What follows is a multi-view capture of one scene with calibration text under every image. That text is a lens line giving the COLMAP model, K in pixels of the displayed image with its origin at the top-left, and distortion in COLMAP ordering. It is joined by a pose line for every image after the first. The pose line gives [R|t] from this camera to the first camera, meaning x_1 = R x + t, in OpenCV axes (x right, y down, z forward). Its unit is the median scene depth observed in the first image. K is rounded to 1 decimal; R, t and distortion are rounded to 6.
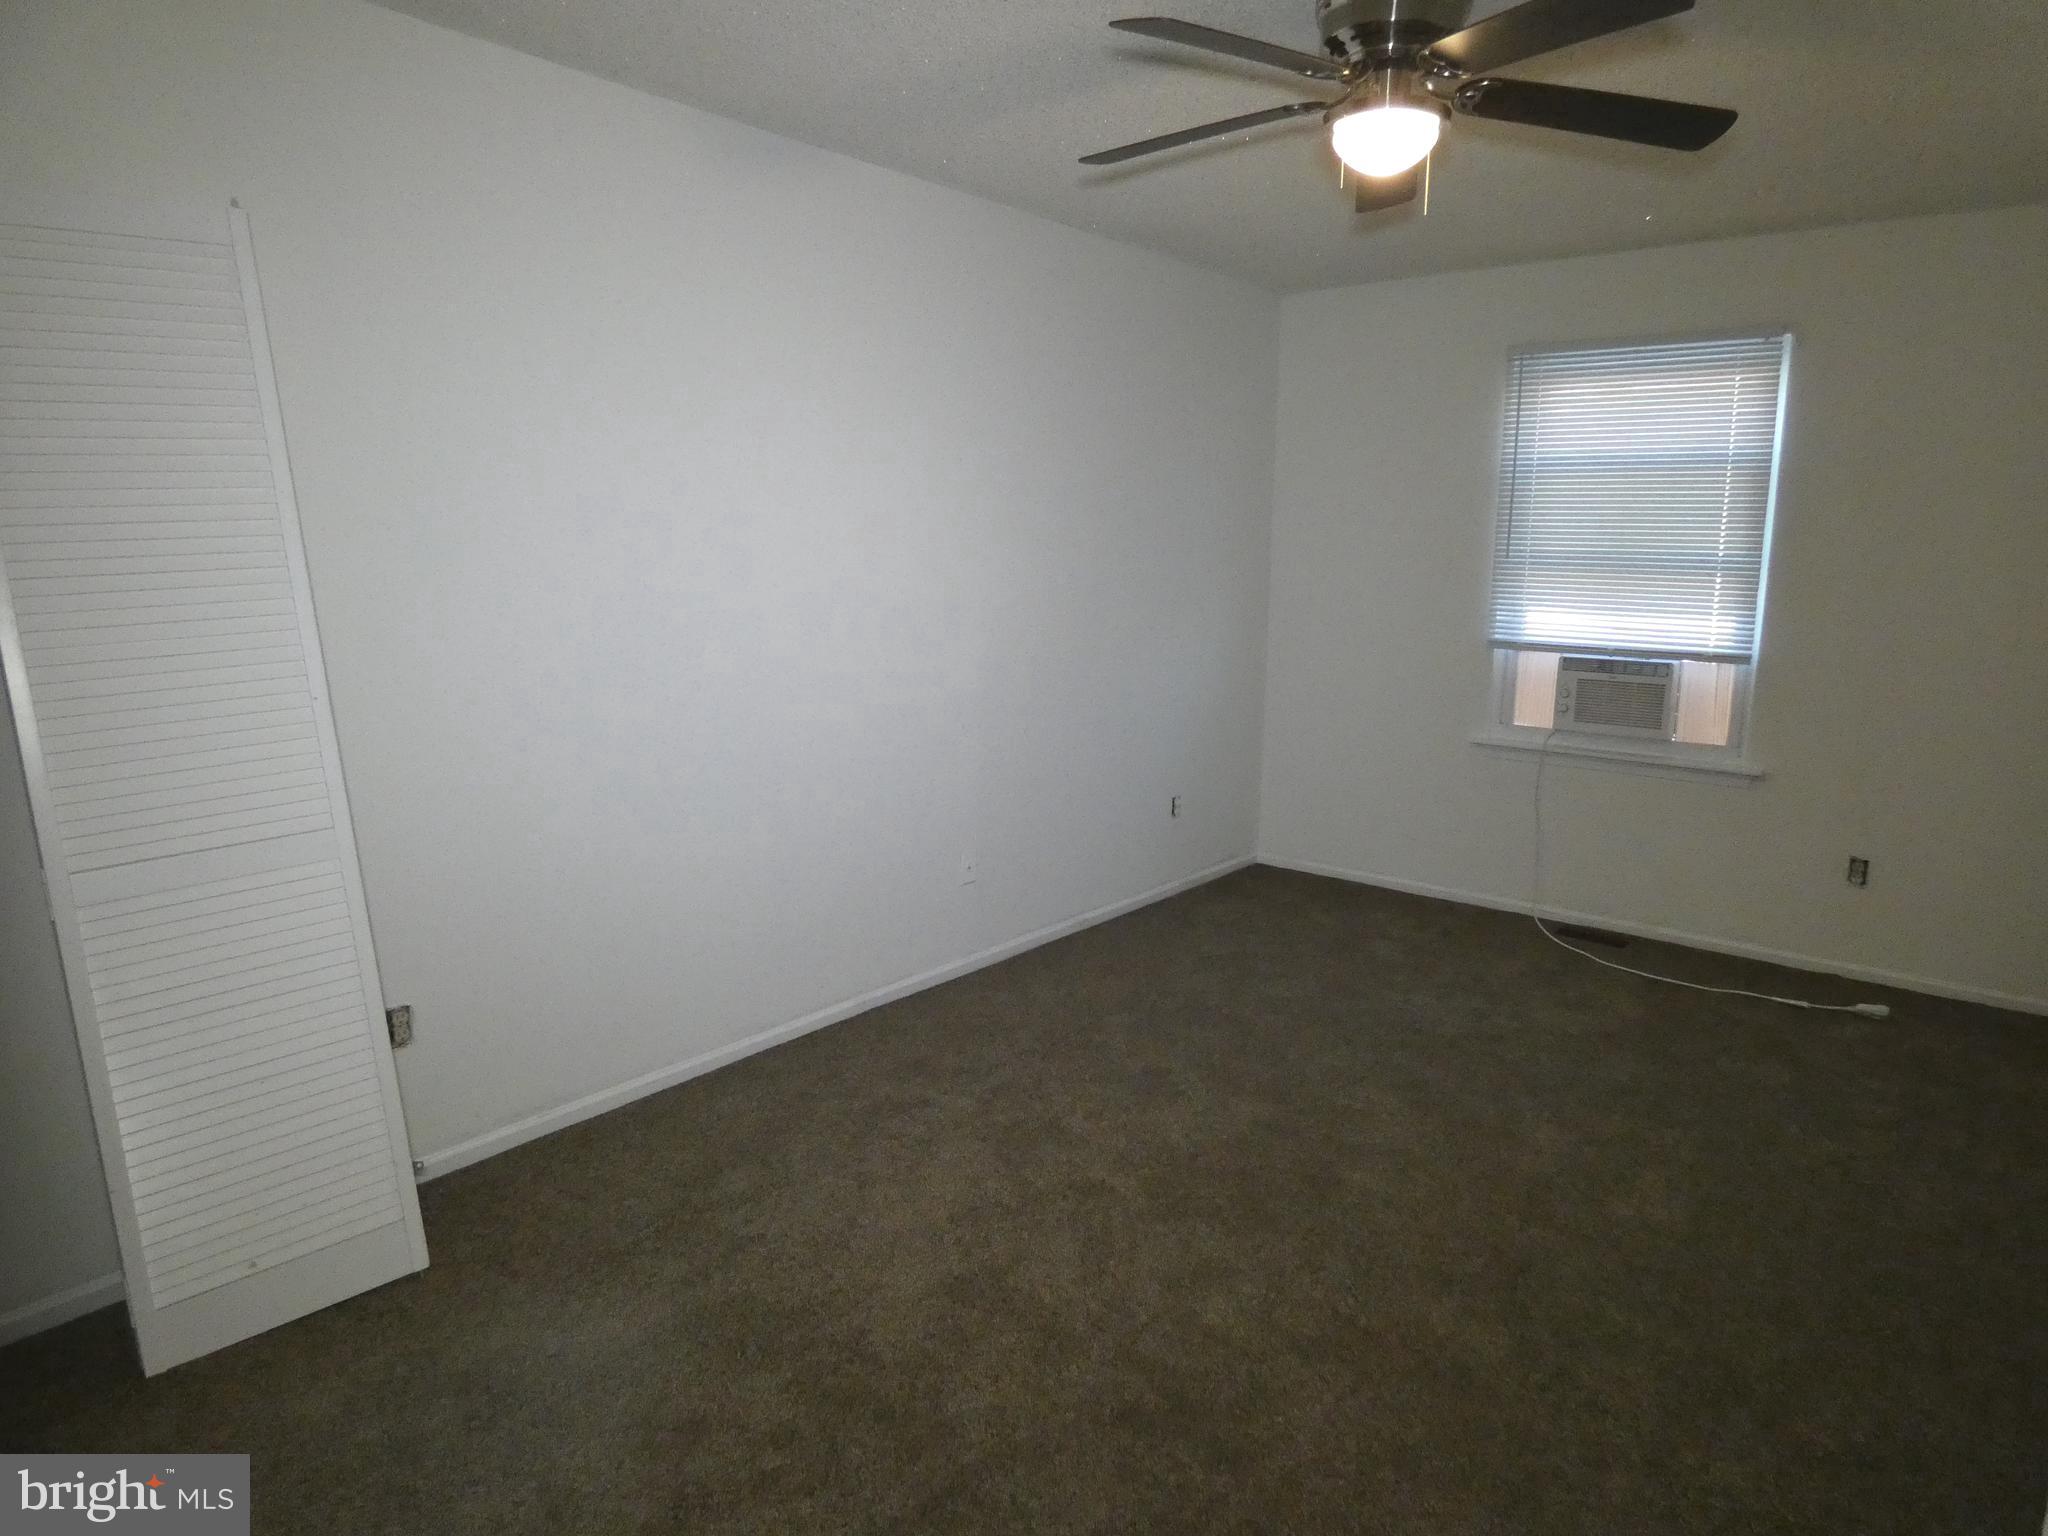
lens RADIAL K [[1214.2, 0, 1031.3], [0, 1214.2, 753.0], [0, 0, 1]] dist [-0.015178, 0.014896]
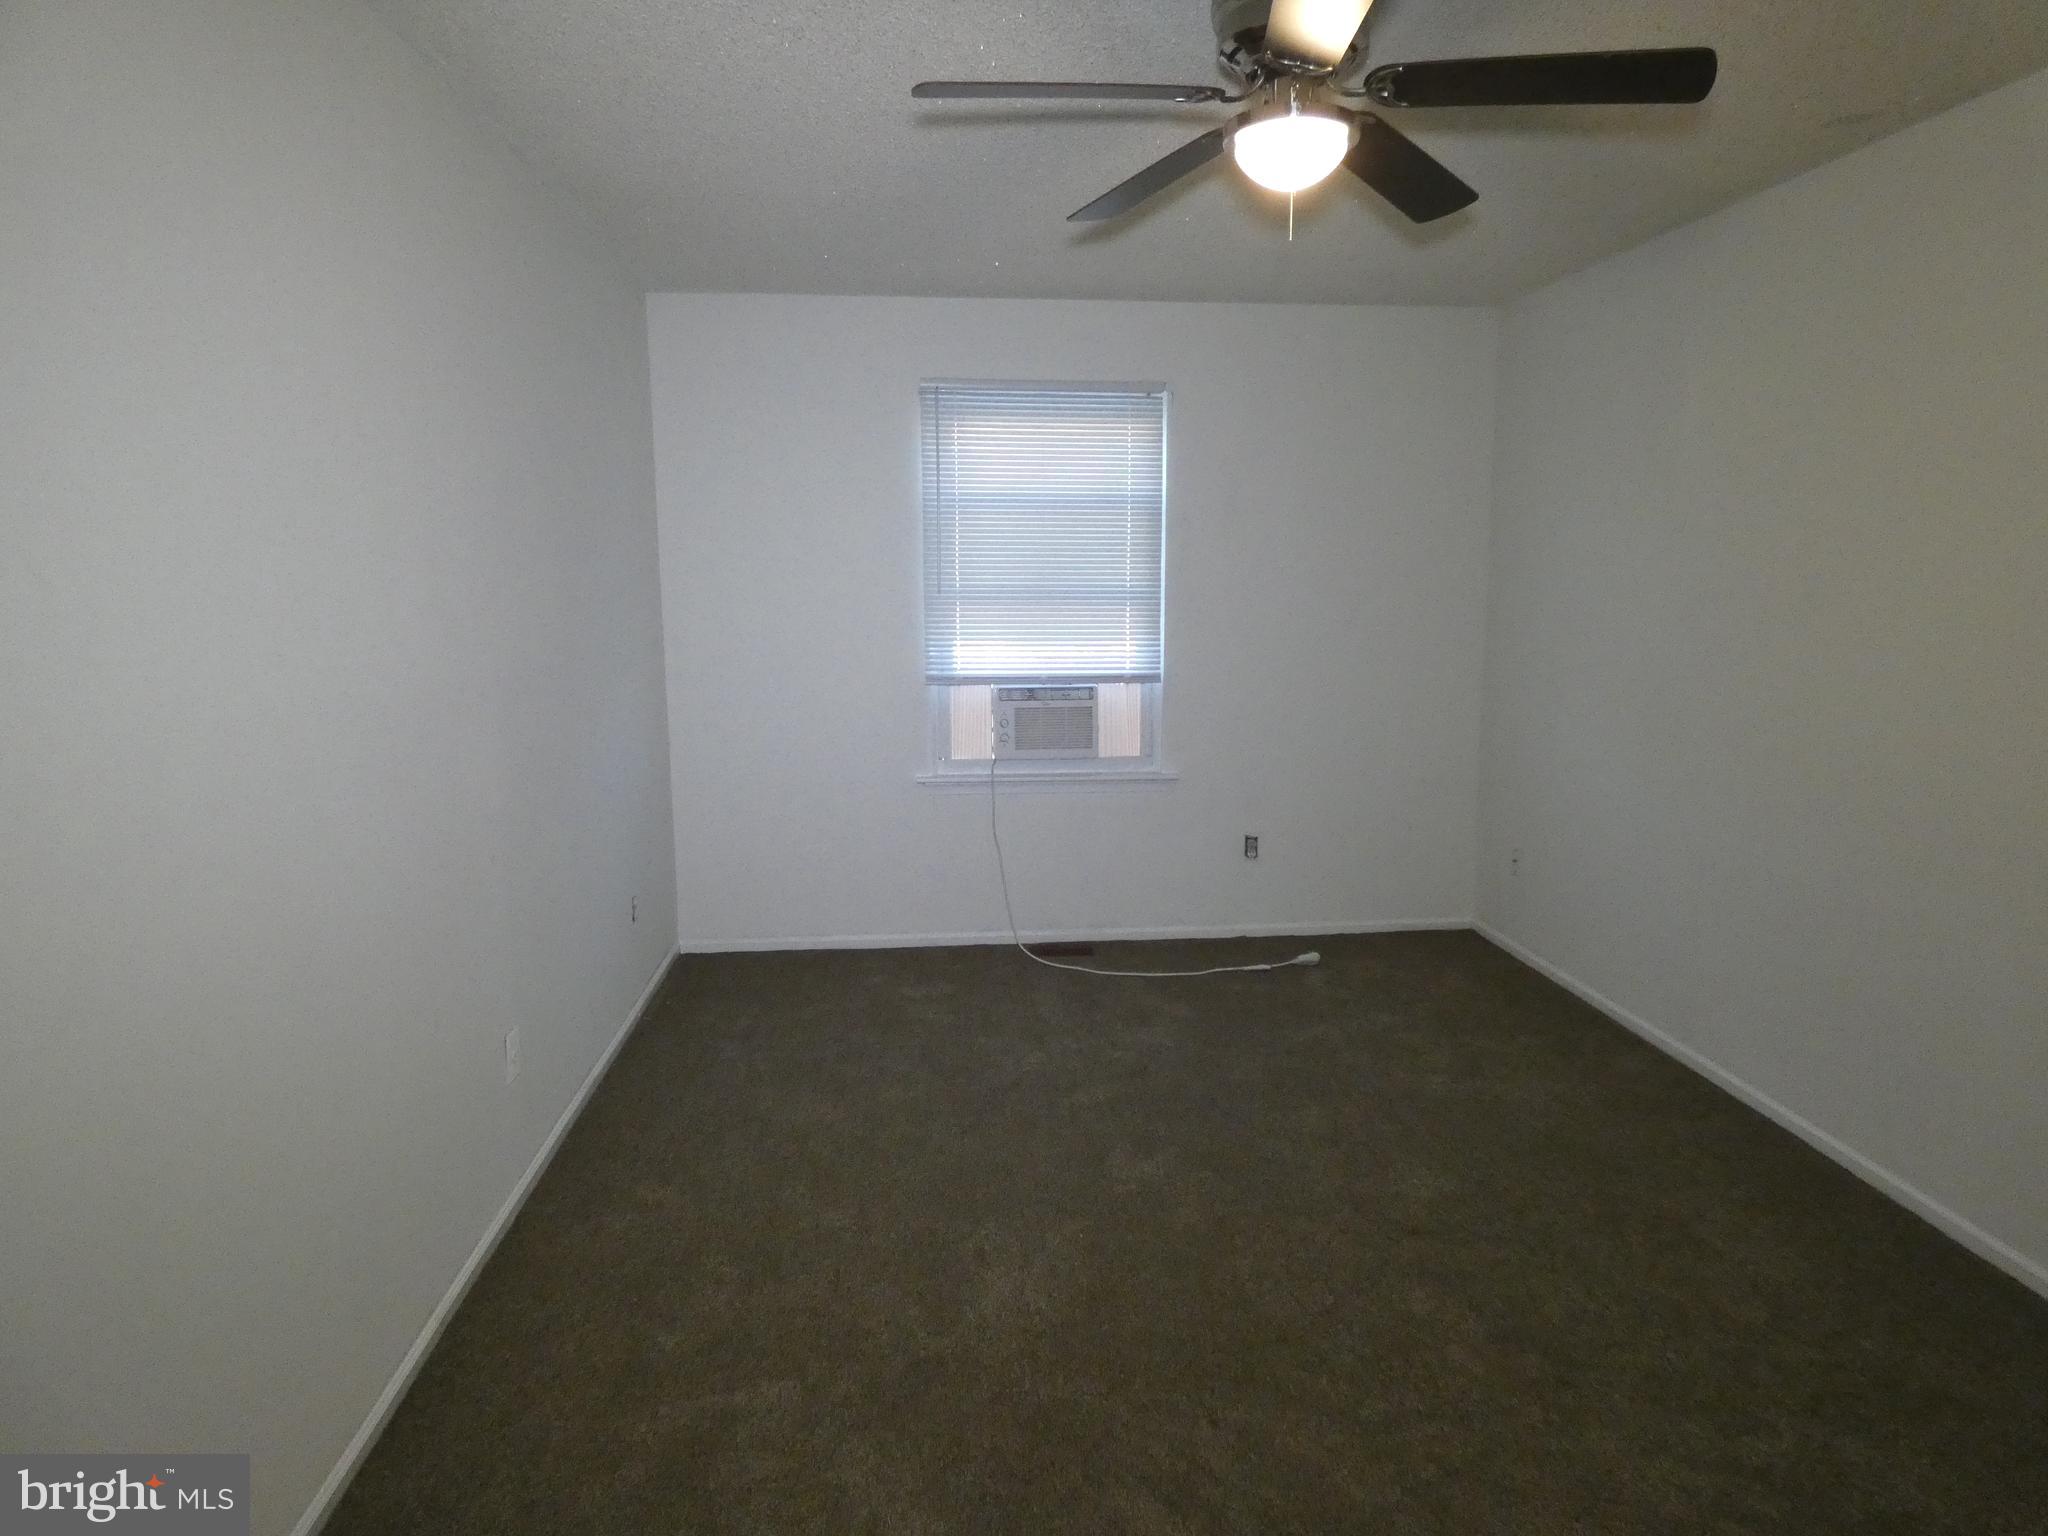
lens RADIAL K [[1214.2, 0, 1042.5], [0, 1214.2, 771.0], [0, 0, 1]] dist [-0.015178, 0.014896]
pose [[0.720656, -0.128881, 0.681208, -0.254434], [0.133336, 0.989991, 0.046244, -0.055369], [-0.680350, 0.057503, 0.730628, 0.240498]]
